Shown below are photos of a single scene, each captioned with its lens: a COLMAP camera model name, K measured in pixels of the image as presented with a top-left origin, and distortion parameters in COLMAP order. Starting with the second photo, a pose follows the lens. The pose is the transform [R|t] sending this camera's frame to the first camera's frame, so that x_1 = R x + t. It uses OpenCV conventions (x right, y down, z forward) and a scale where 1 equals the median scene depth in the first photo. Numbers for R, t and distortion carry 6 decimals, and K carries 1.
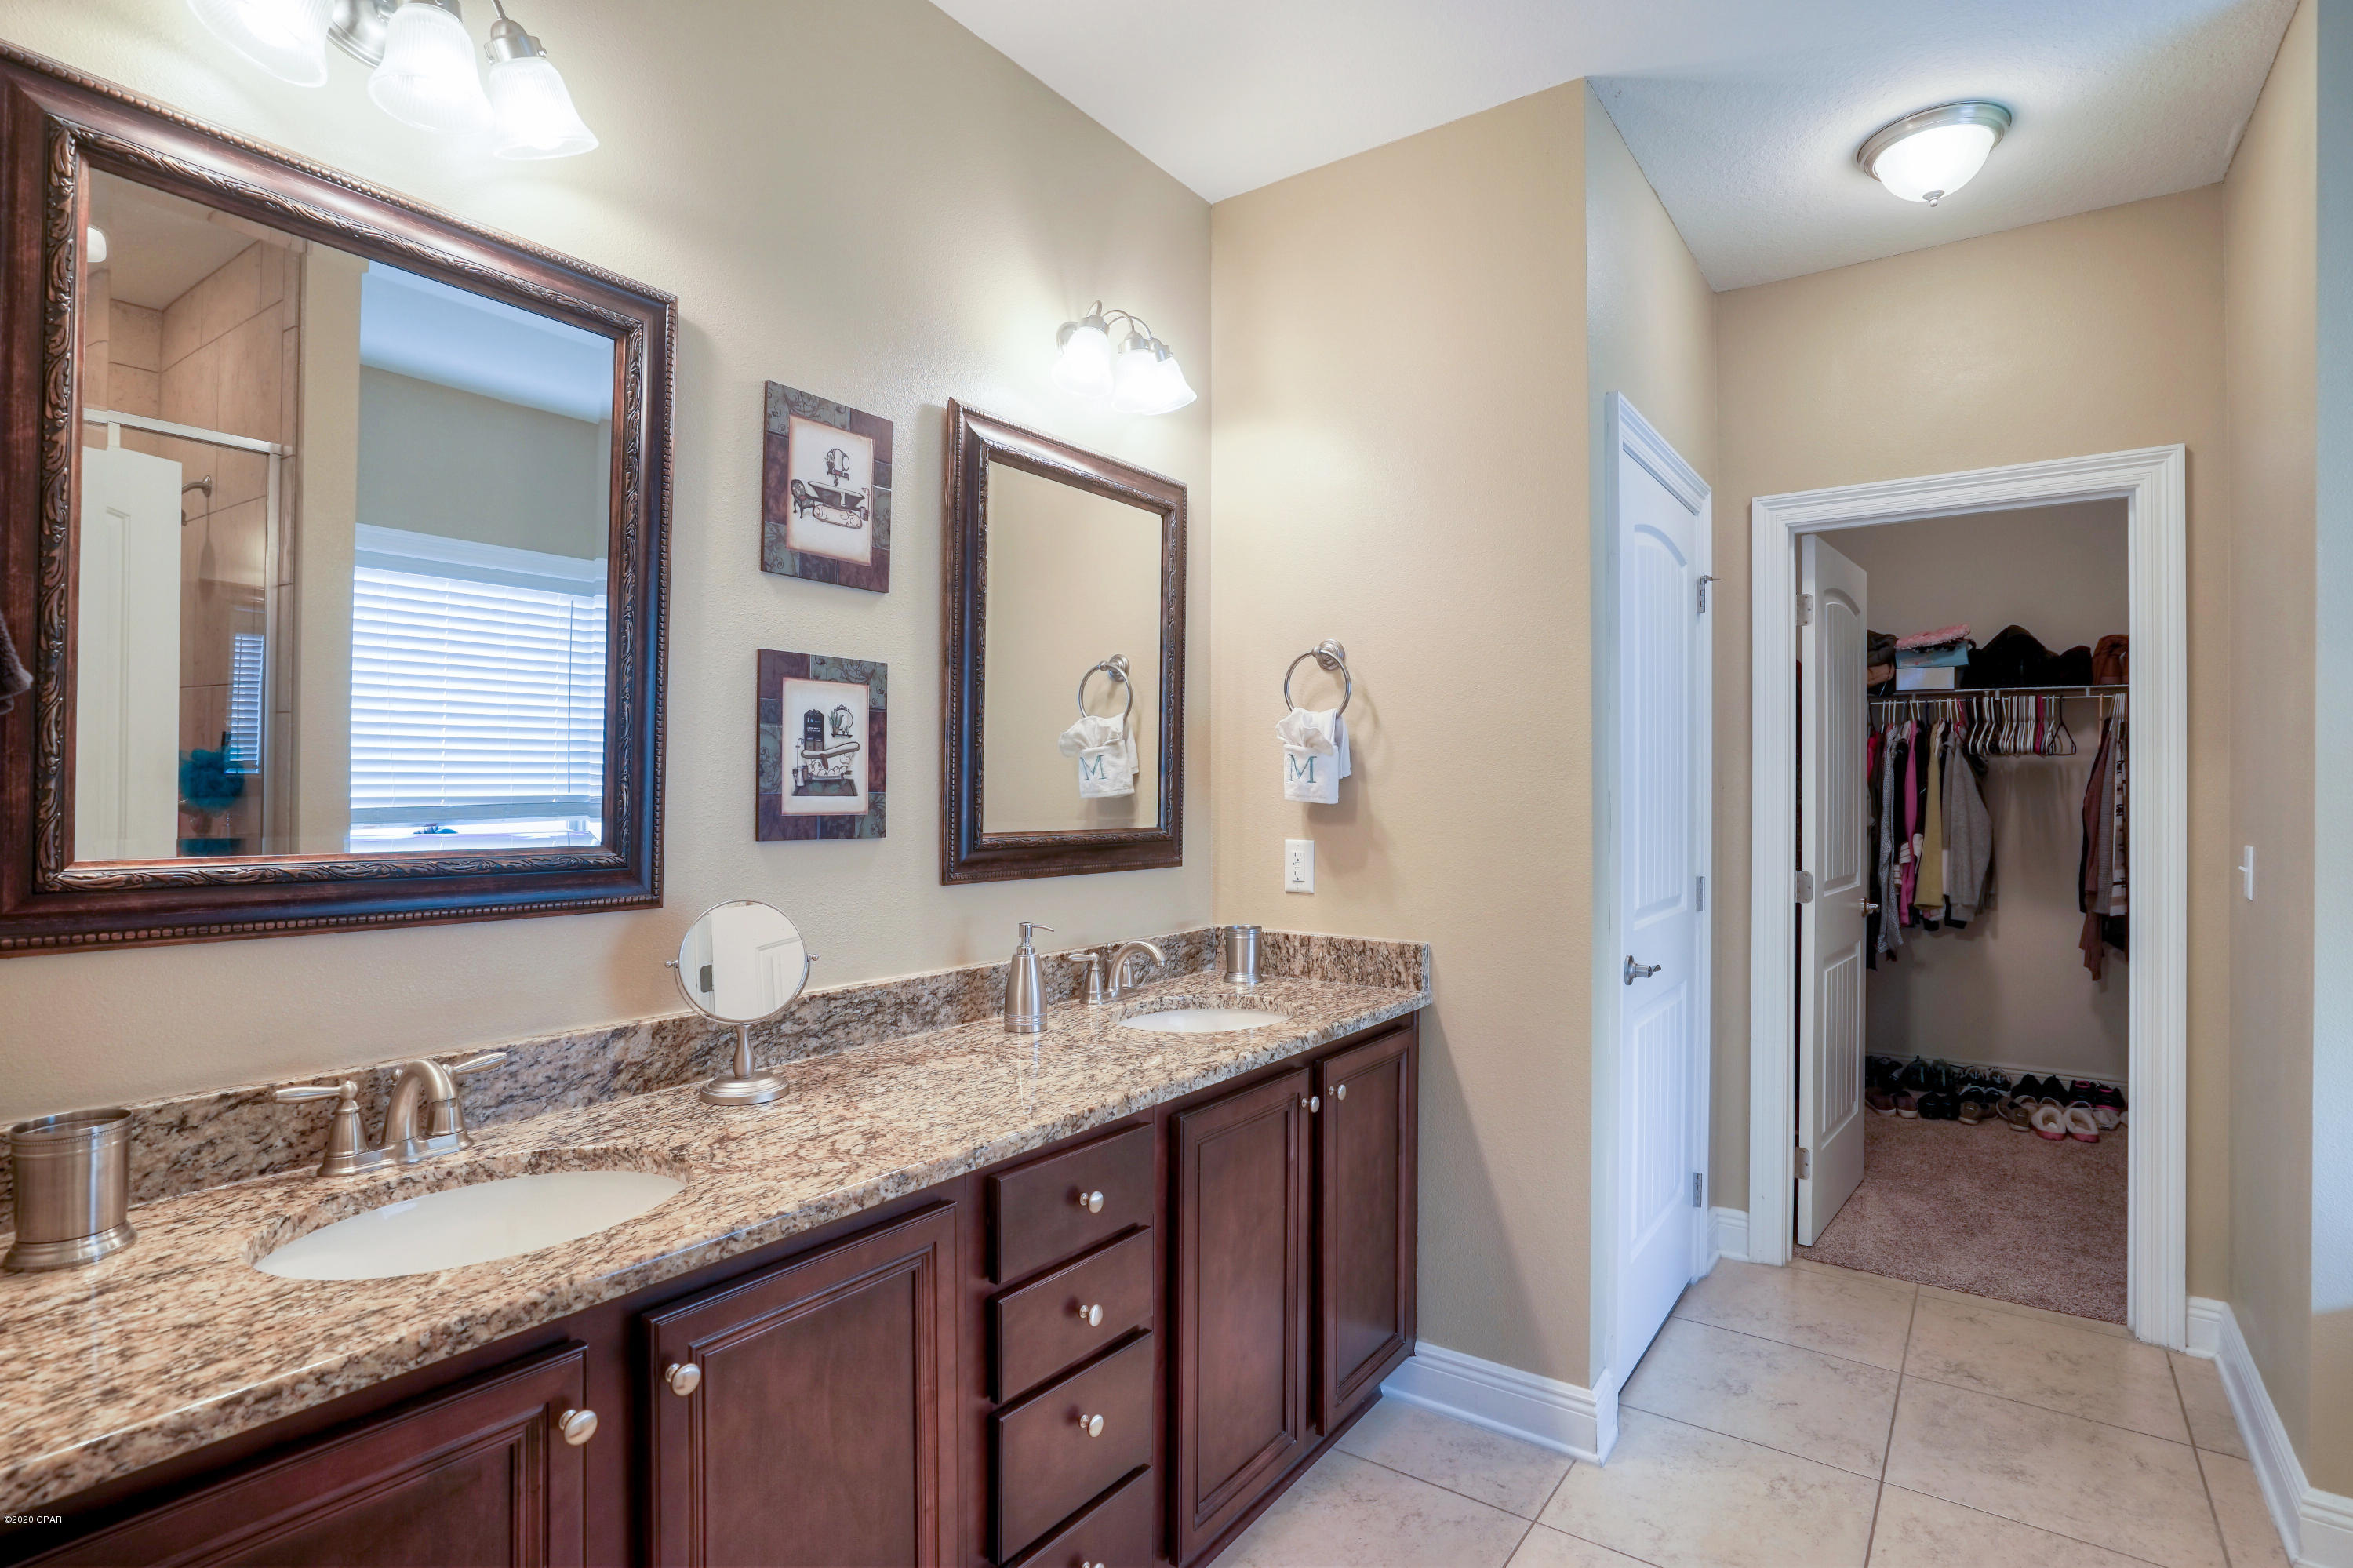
lens RADIAL K [[1172.6, 0, 1176.5], [0, 1172.6, 784.0], [0, 0, 1]] dist [-0.046781, 0.024836]
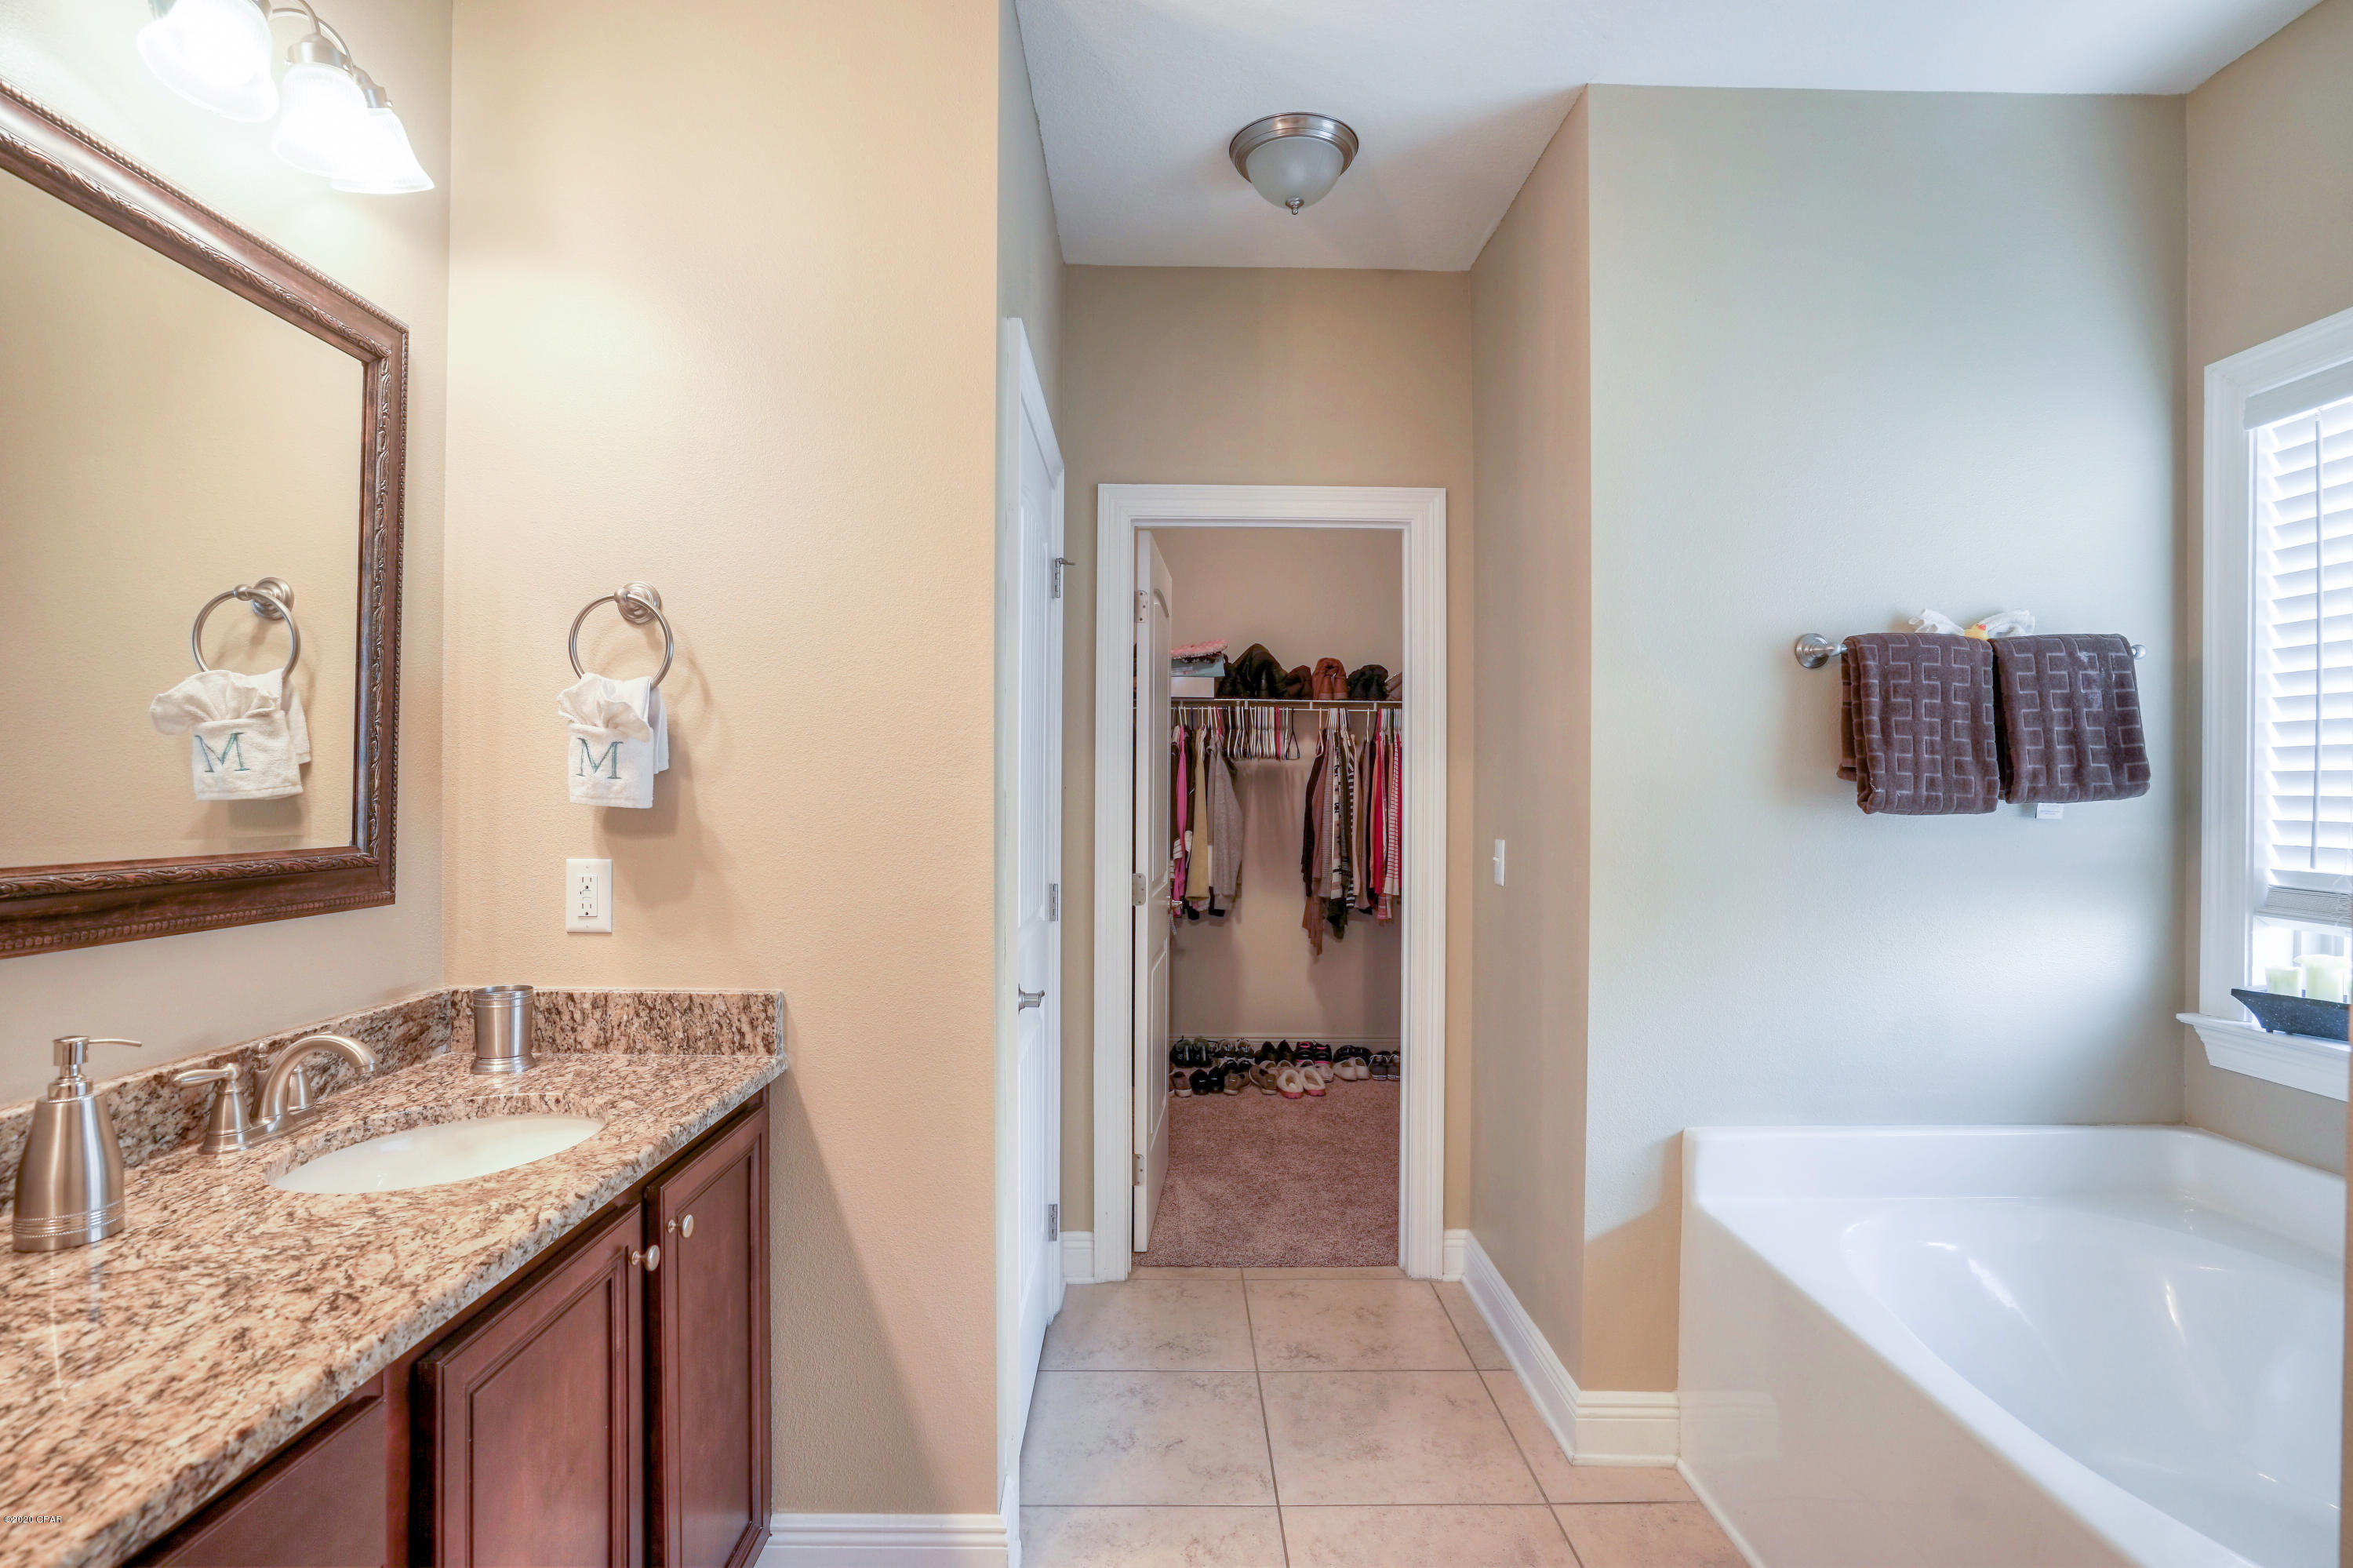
lens RADIAL K [[1172.6, 0, 1176.5], [0, 1172.6, 784.0], [0, 0, 1]] dist [-0.046781, 0.024836]
pose [[0.805460, 0.004191, 0.592636, -0.028383], [-0.004286, 0.999990, -0.001247, 0.001729], [-0.592635, -0.001536, 0.805470, 0.240159]]
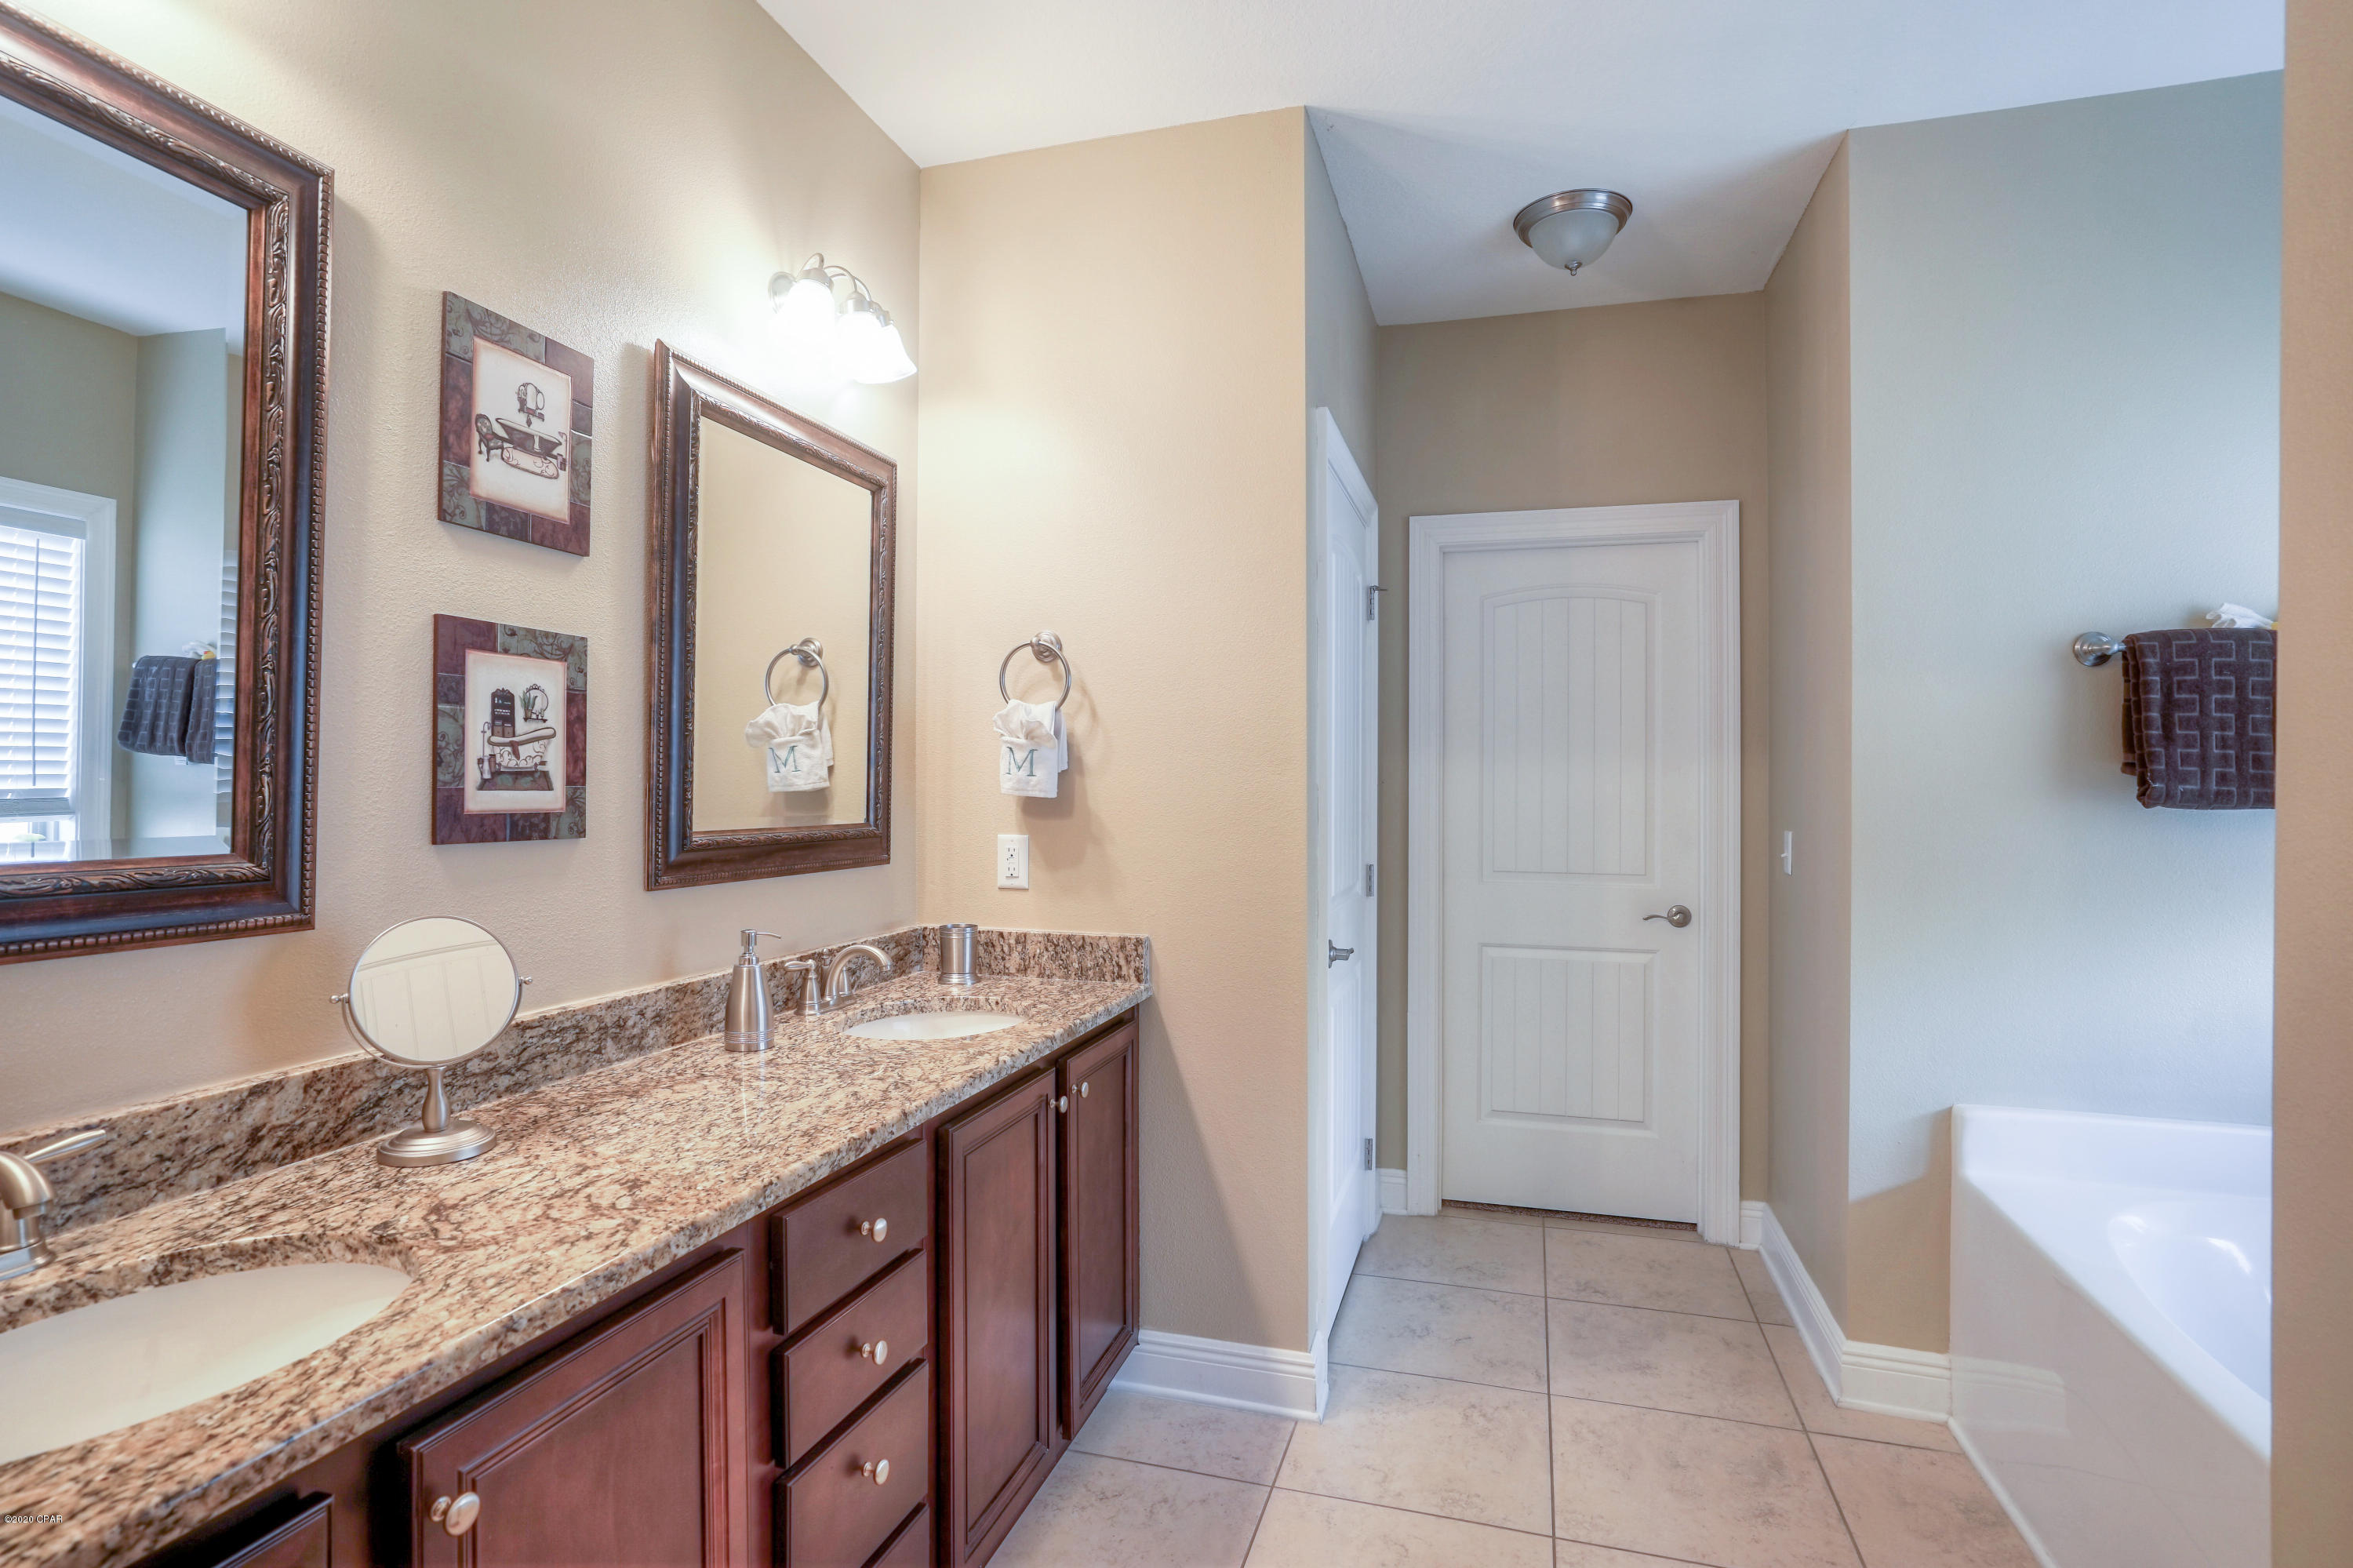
lens RADIAL K [[1174.7, 0, 1170.1], [0, 1174.7, 785.3], [0, 0, 1]] dist [-0.043586, 0.028337]
pose [[0.946949, 0.000325, 0.321385, -0.094129], [-0.002502, 0.999977, 0.006360, -0.000035], [-0.321375, -0.006827, 0.946927, 0.034482]]
